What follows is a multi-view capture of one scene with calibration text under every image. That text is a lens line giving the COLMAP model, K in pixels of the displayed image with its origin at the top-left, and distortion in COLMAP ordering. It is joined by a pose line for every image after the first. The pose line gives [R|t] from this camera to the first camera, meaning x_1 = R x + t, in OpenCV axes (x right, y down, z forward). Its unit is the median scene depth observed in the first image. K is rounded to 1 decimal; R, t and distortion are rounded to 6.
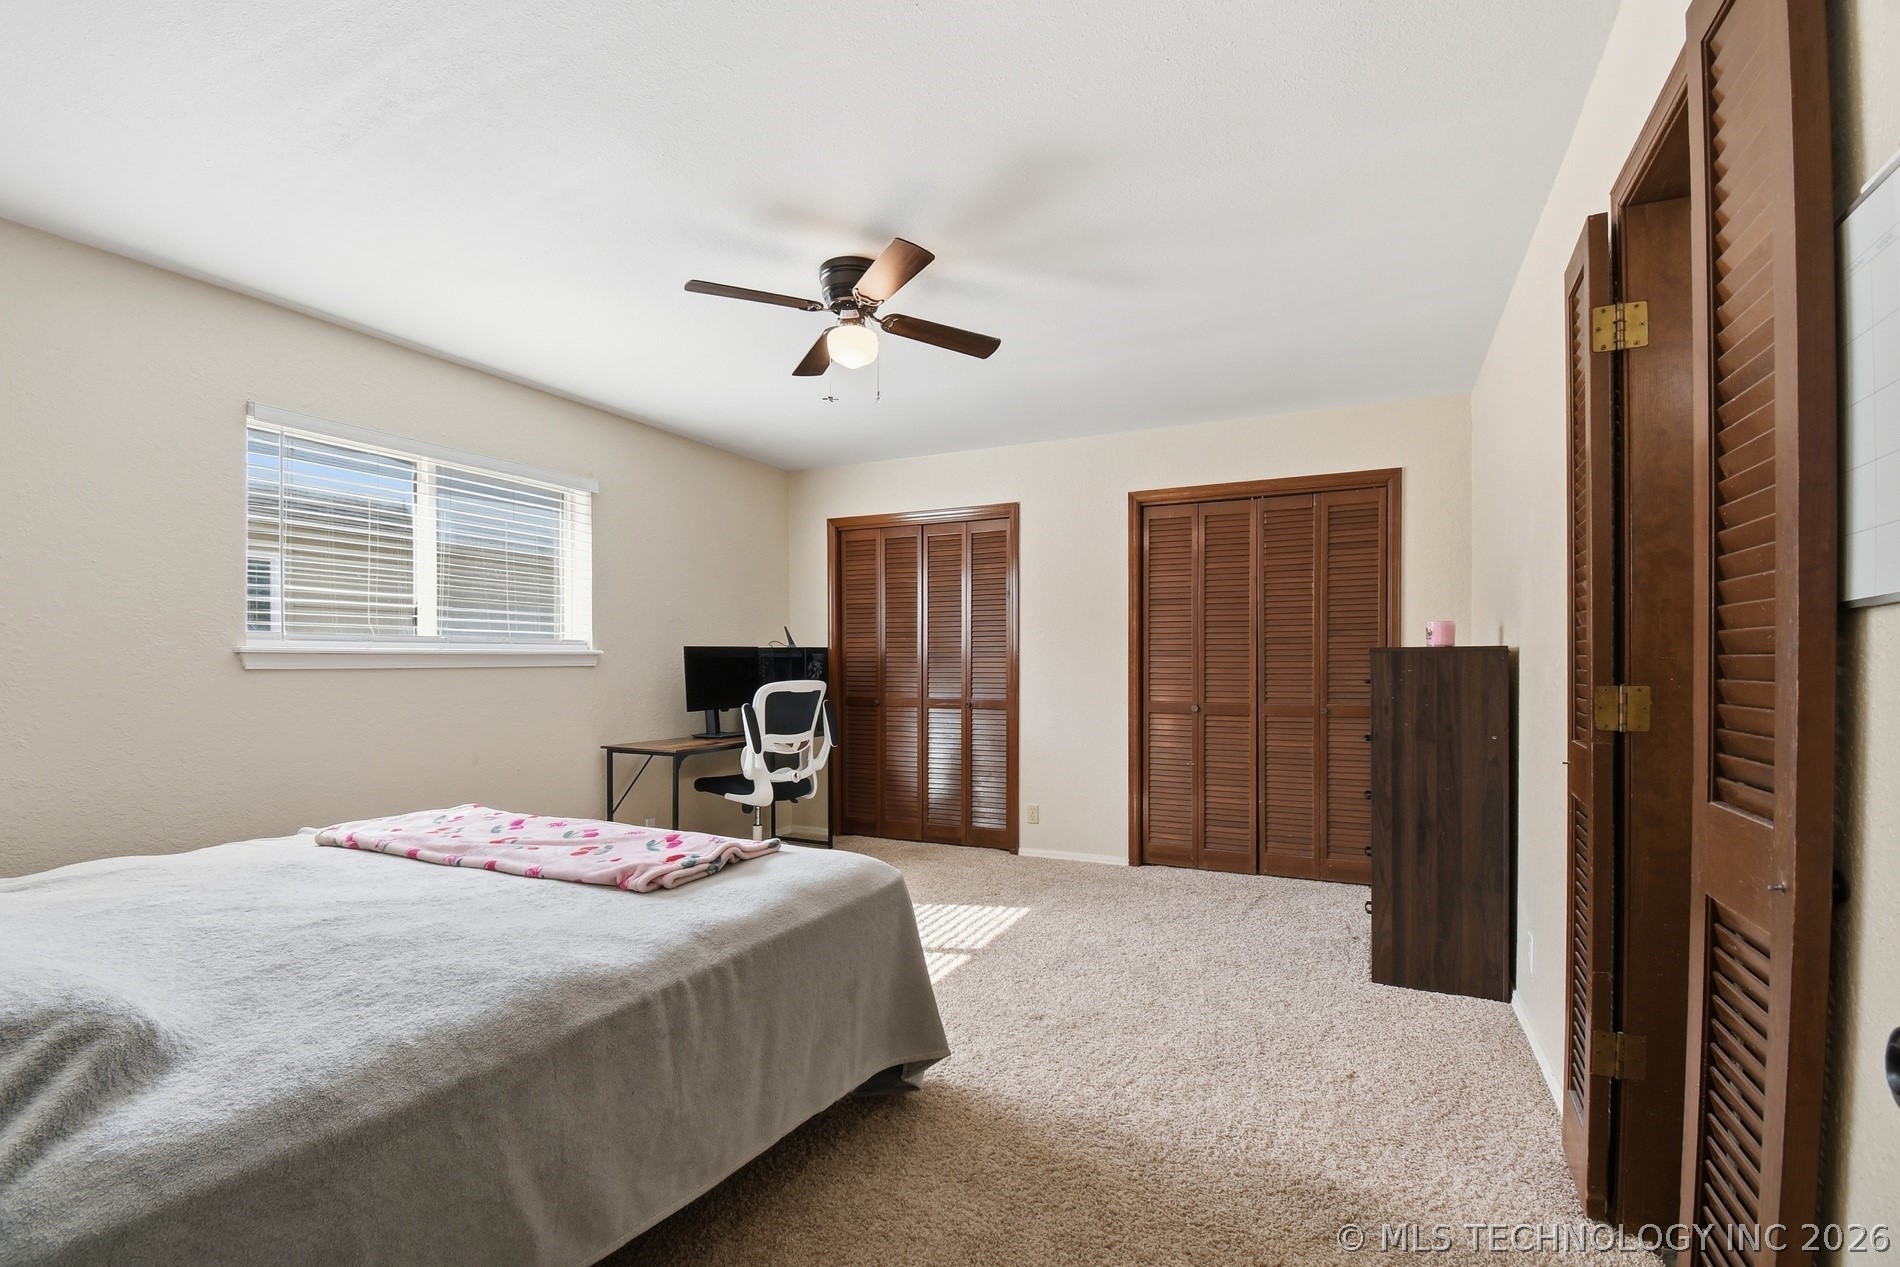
lens RADIAL K [[863.7, 0, 949.7], [0, 863.7, 659.6], [0, 0, 1]] dist [0.000334, -0.000083]
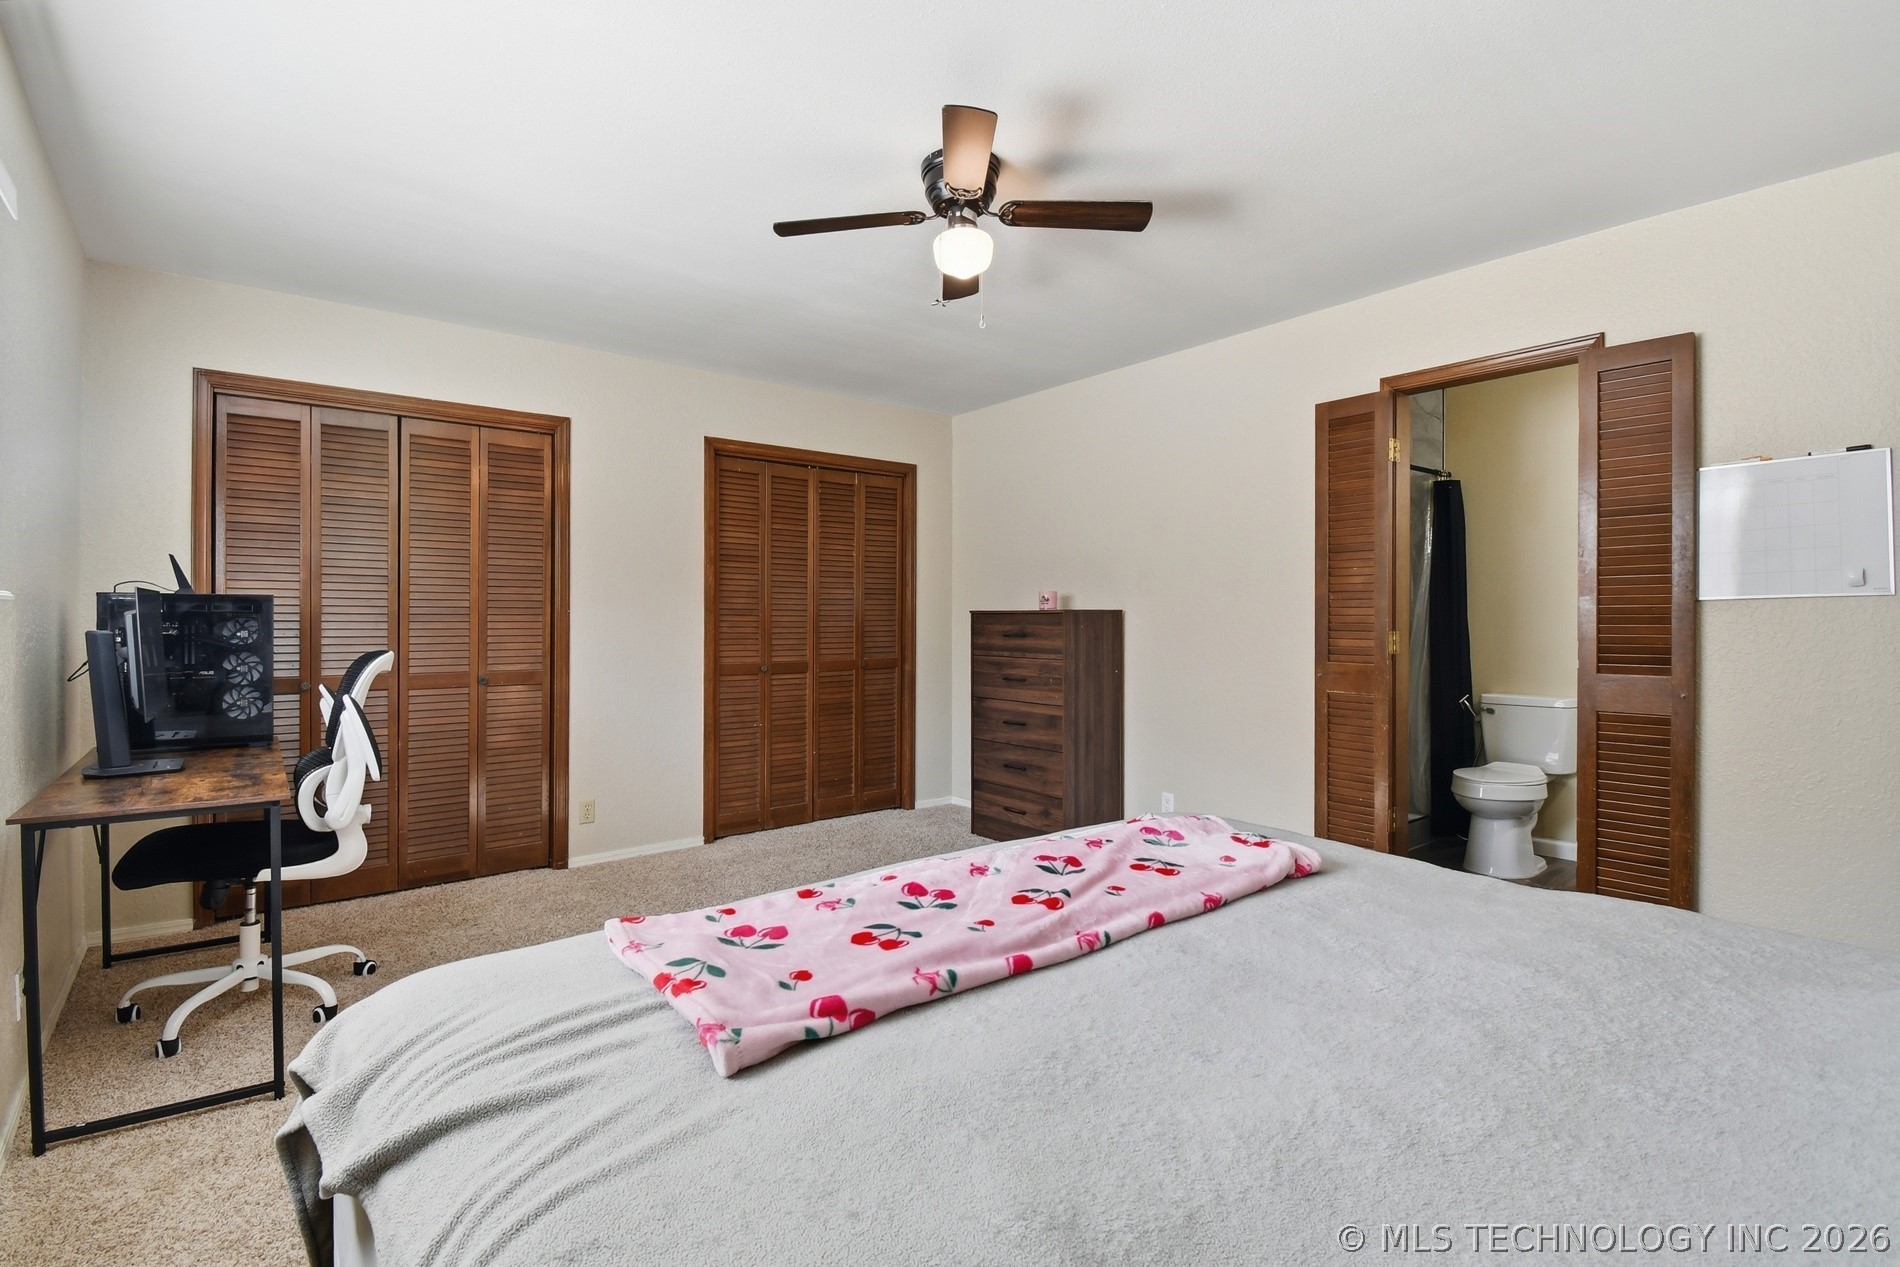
lens RADIAL K [[874.3, 0, 946.2], [0, 874.3, 622.8], [0, 0, 1]] dist [0.001508, 0.000064]
pose [[0.425743, 0.002306, 0.904841, -0.532493], [-0.000483, 0.999997, -0.002321, 0.006510], [-0.904844, 0.000551, 0.425743, 0.383223]]
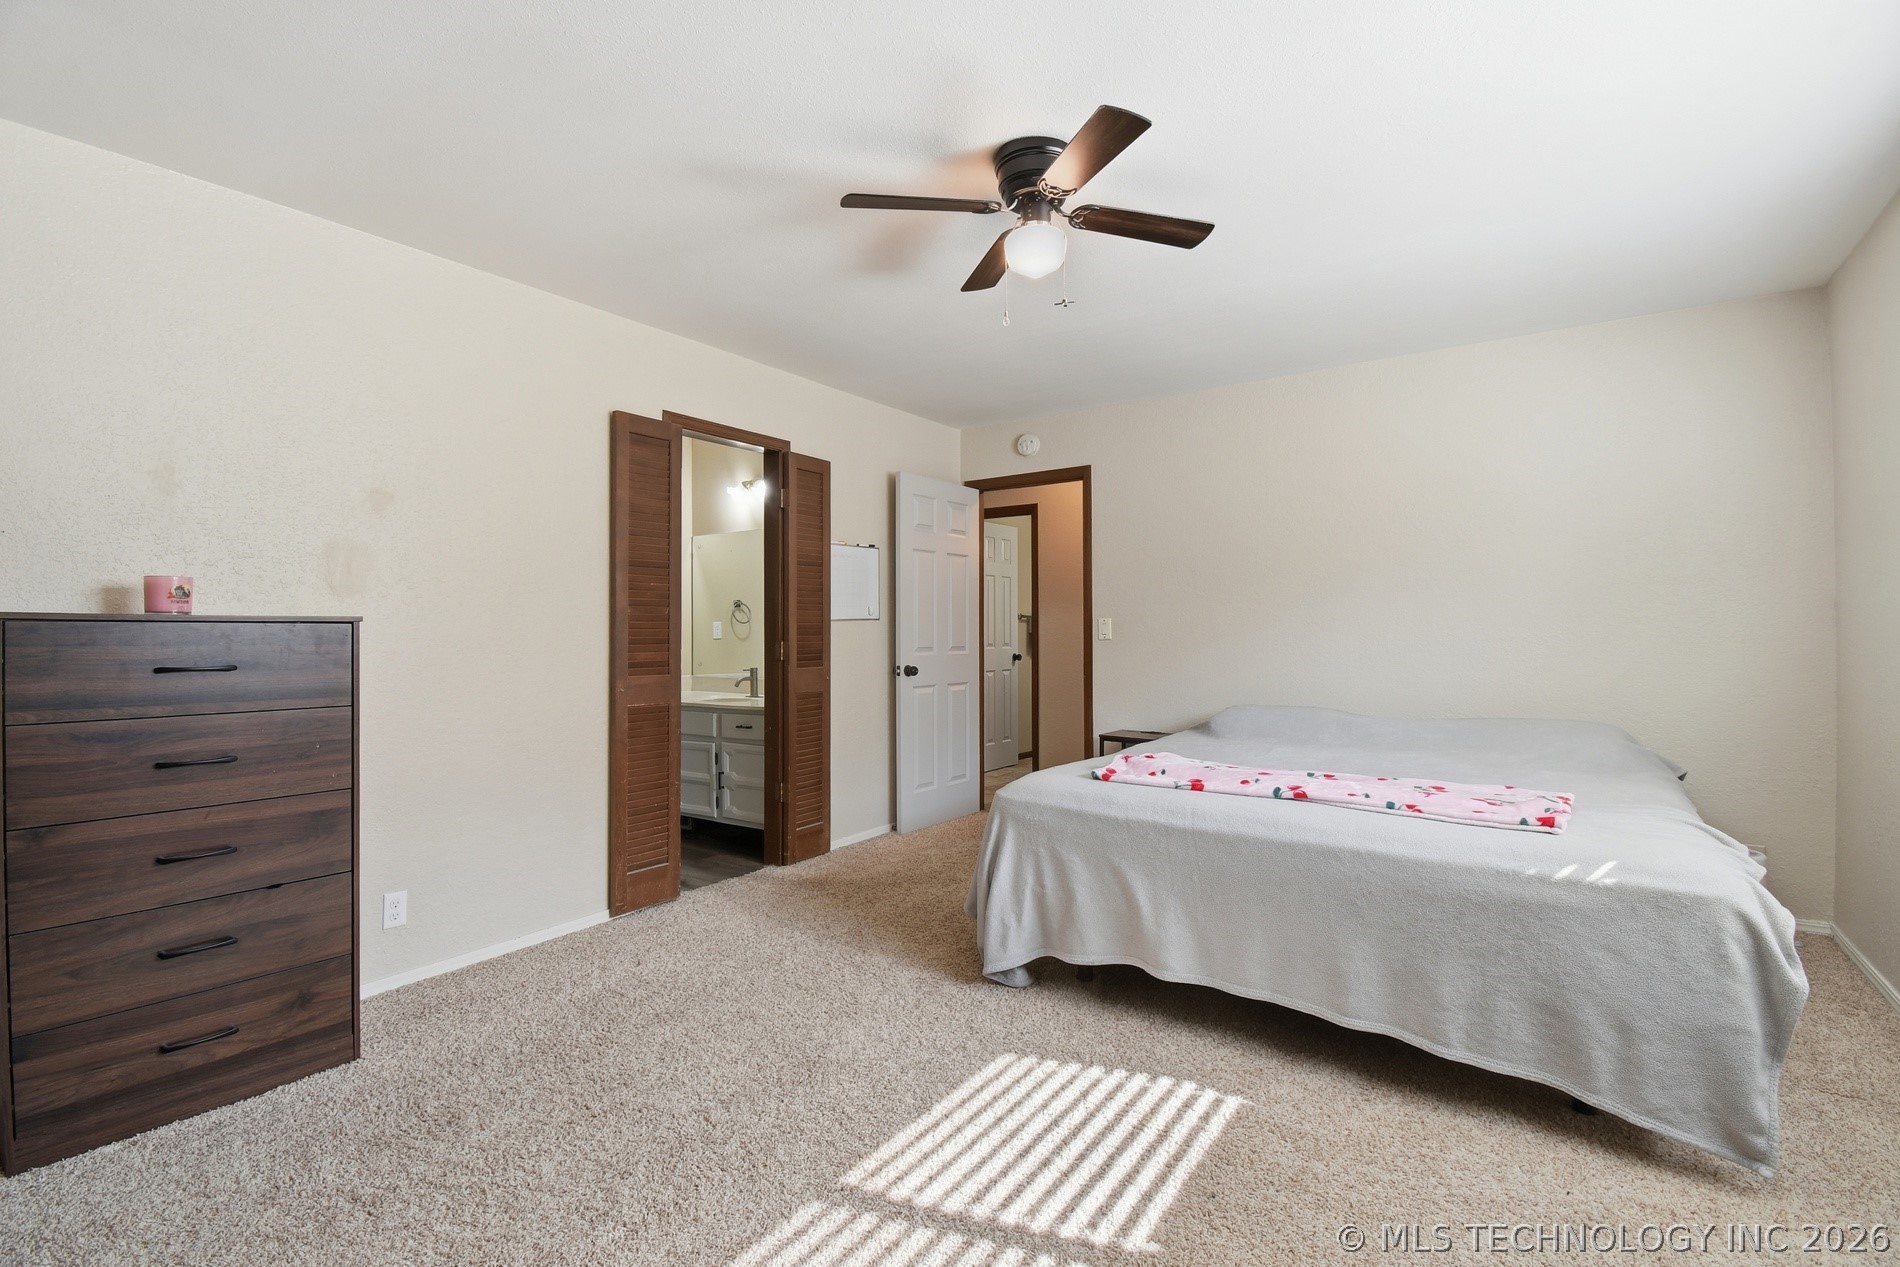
lens RADIAL K [[847.1, 0, 950.0], [0, 847.1, 633.5], [0, 0, 1]] dist [-0.000198, -0.000208]
pose [[-0.982951, 0.004164, 0.183818, -0.119568], [0.004812, 0.999984, 0.003077, 0.000351], [-0.183803, 0.003909, -0.982955, 1.047656]]
